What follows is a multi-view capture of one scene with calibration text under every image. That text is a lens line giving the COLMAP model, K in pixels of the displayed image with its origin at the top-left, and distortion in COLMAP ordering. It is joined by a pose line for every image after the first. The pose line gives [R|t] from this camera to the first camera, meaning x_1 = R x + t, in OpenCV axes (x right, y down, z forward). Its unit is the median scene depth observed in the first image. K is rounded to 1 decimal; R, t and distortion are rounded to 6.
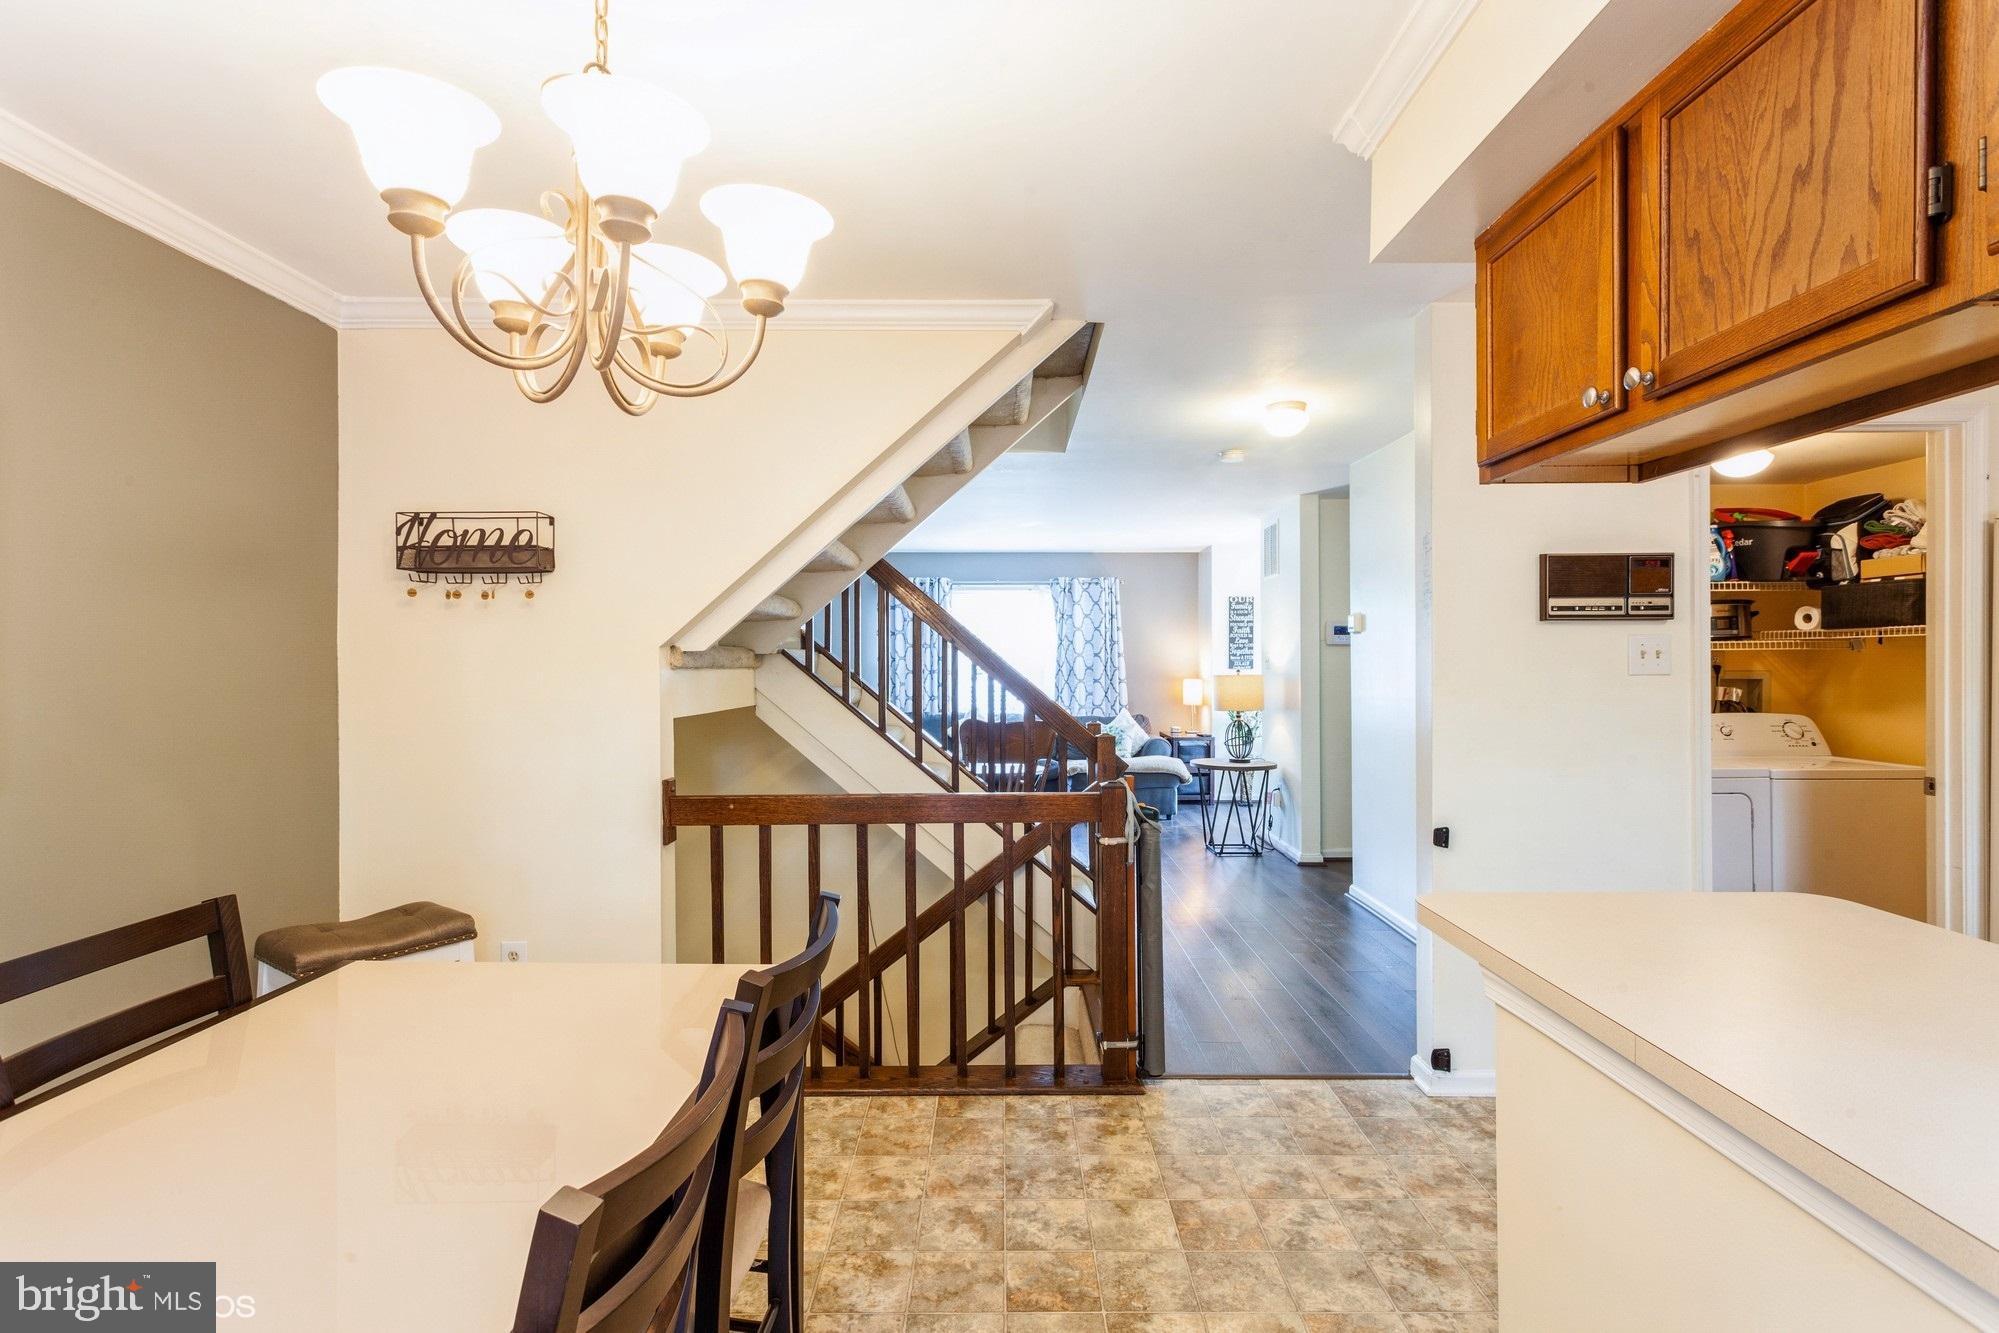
lens RADIAL K [[956.4, 0, 999.7], [0, 956.4, 660.2], [0, 0, 1]] dist [0.002992, -0.000481]
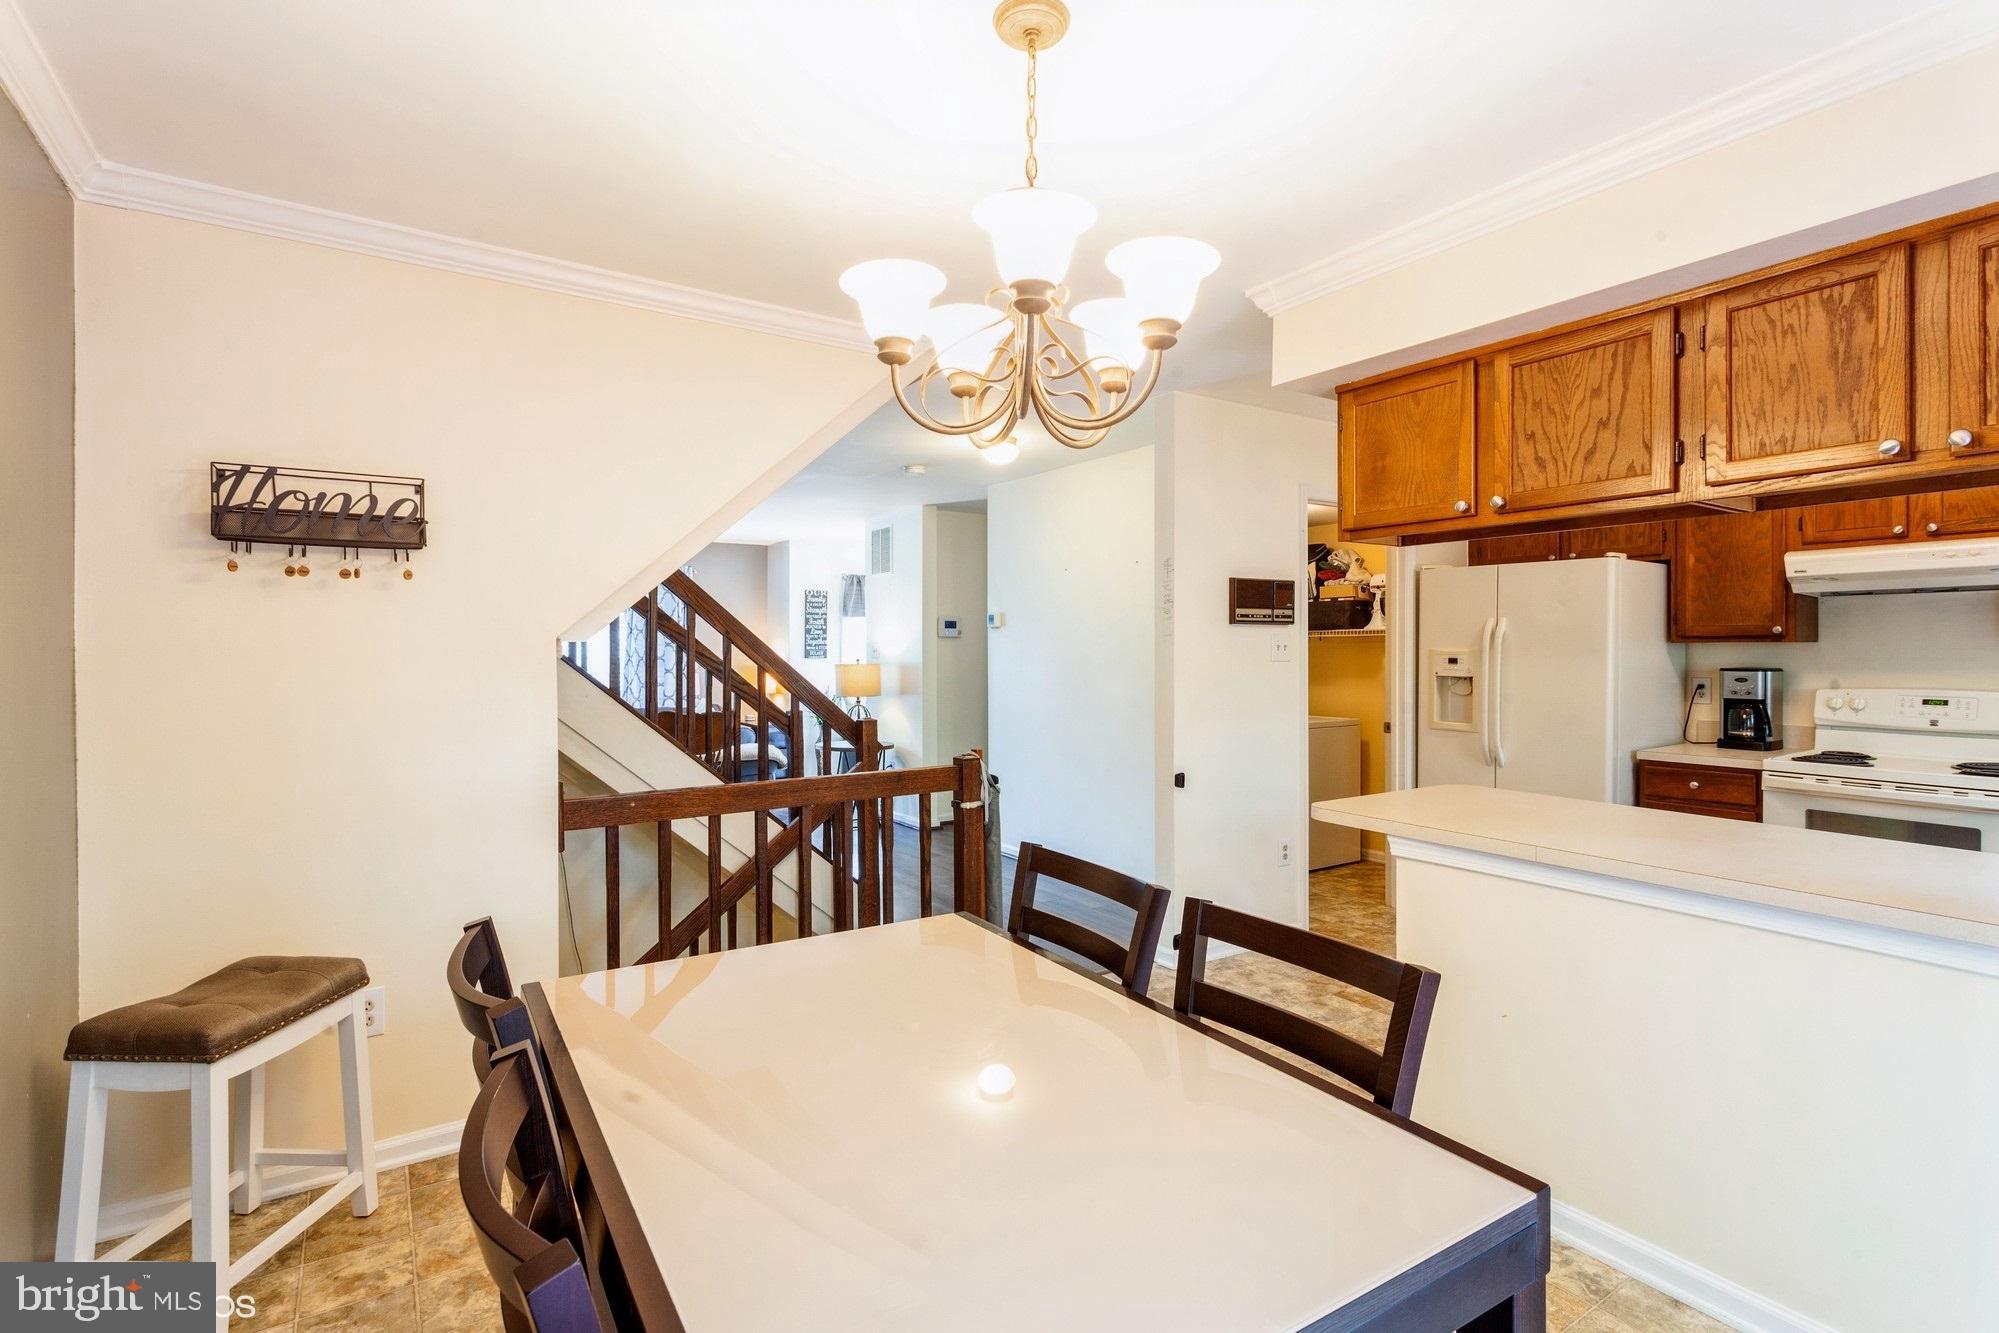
lens RADIAL K [[962.4, 0, 1005.1], [0, 962.4, 651.9], [0, 0, 1]] dist [0.001369, -0.000300]
pose [[0.829987, -0.000379, 0.557783, -0.525696], [-0.001128, 0.999997, 0.002357, -0.002707], [-0.557782, -0.002586, 0.829984, -0.008943]]
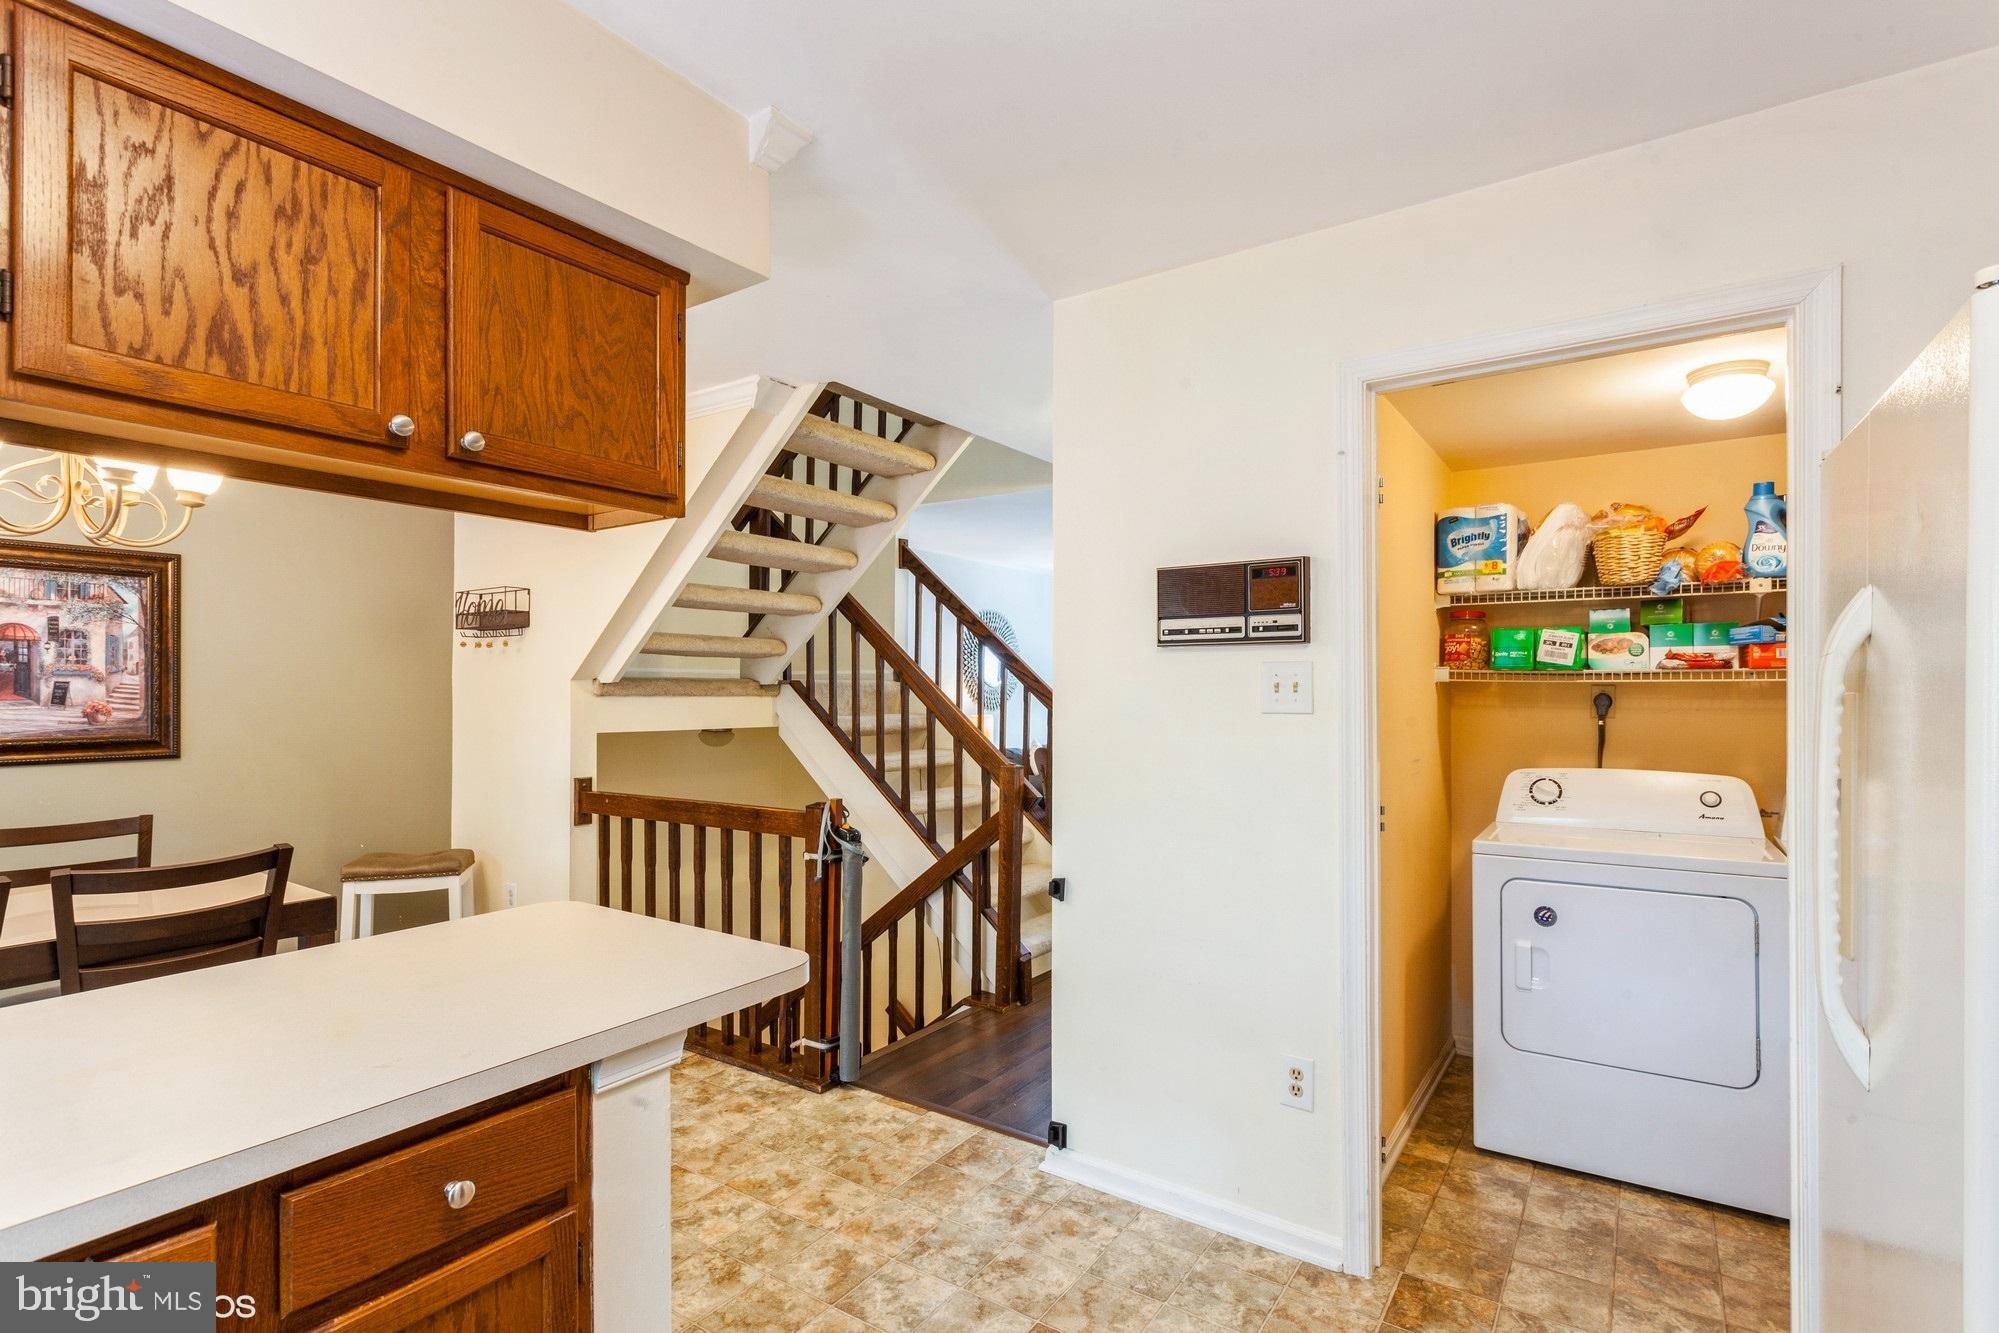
lens RADIAL K [[948.2, 0, 1004.3], [0, 948.2, 681.9], [0, 0, 1]] dist [-0.000836, 0.000305]
pose [[0.830199, -0.000171, -0.557467, 0.931052], [-0.005088, 0.999956, -0.007885, -0.003116], [0.557444, 0.009383, 0.830161, 0.226735]]
